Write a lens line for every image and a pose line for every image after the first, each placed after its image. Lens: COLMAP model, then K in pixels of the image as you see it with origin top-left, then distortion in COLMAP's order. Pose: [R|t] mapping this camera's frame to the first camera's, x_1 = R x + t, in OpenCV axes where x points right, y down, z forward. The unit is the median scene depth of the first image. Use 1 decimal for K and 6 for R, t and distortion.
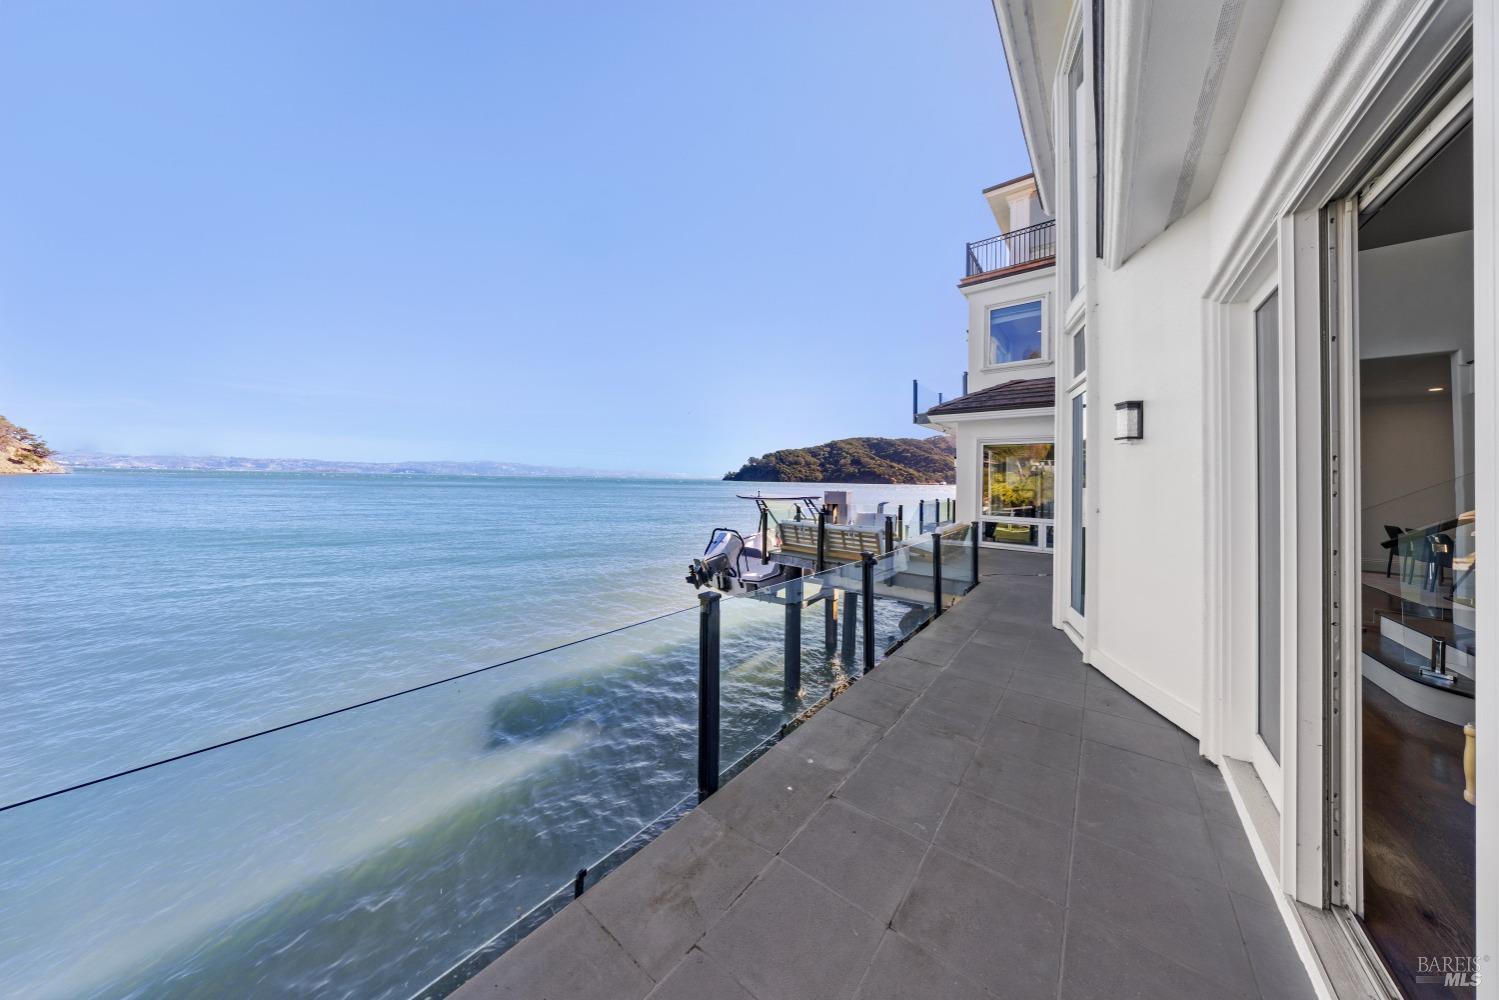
lens RADIAL K [[439.0, 0, 743.4], [0, 439.0, 477.0], [0, 0, 1]] dist [0.001208, -0.000146]
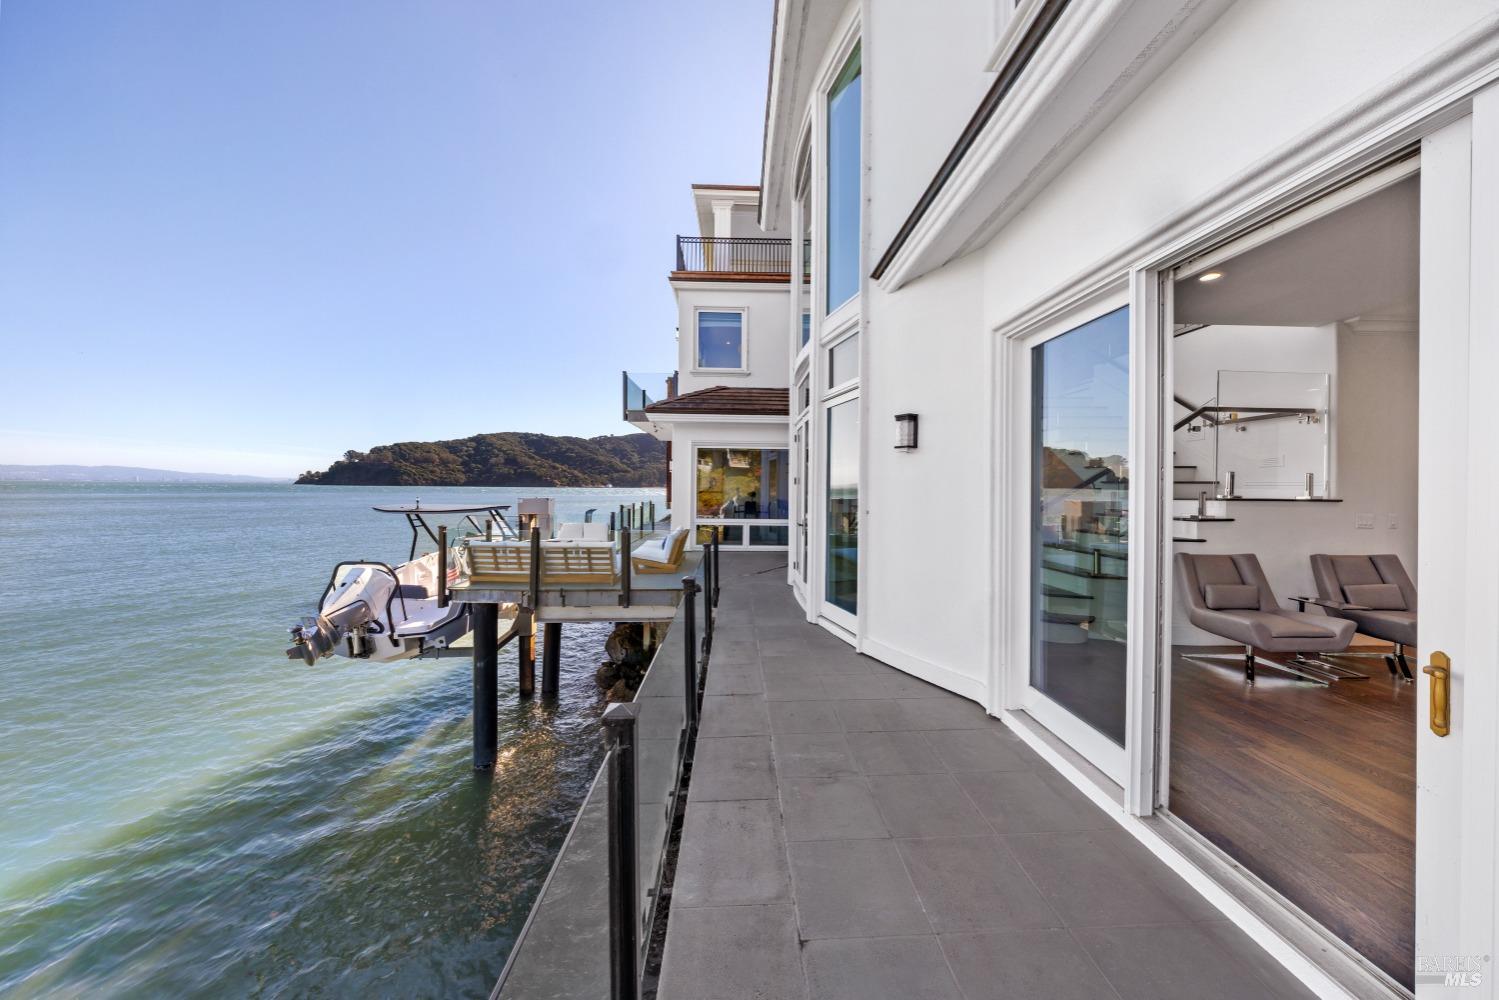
lens RADIAL K [[486.9, 0, 746.2], [0, 486.9, 486.7], [0, 0, 1]] dist [-0.001079, -0.000030]
pose [[0.764396, -0.009942, 0.644670, -0.071049], [-0.000030, 0.999881, 0.015456, -0.002040], [-0.644747, -0.011834, 0.764304, 0.094254]]
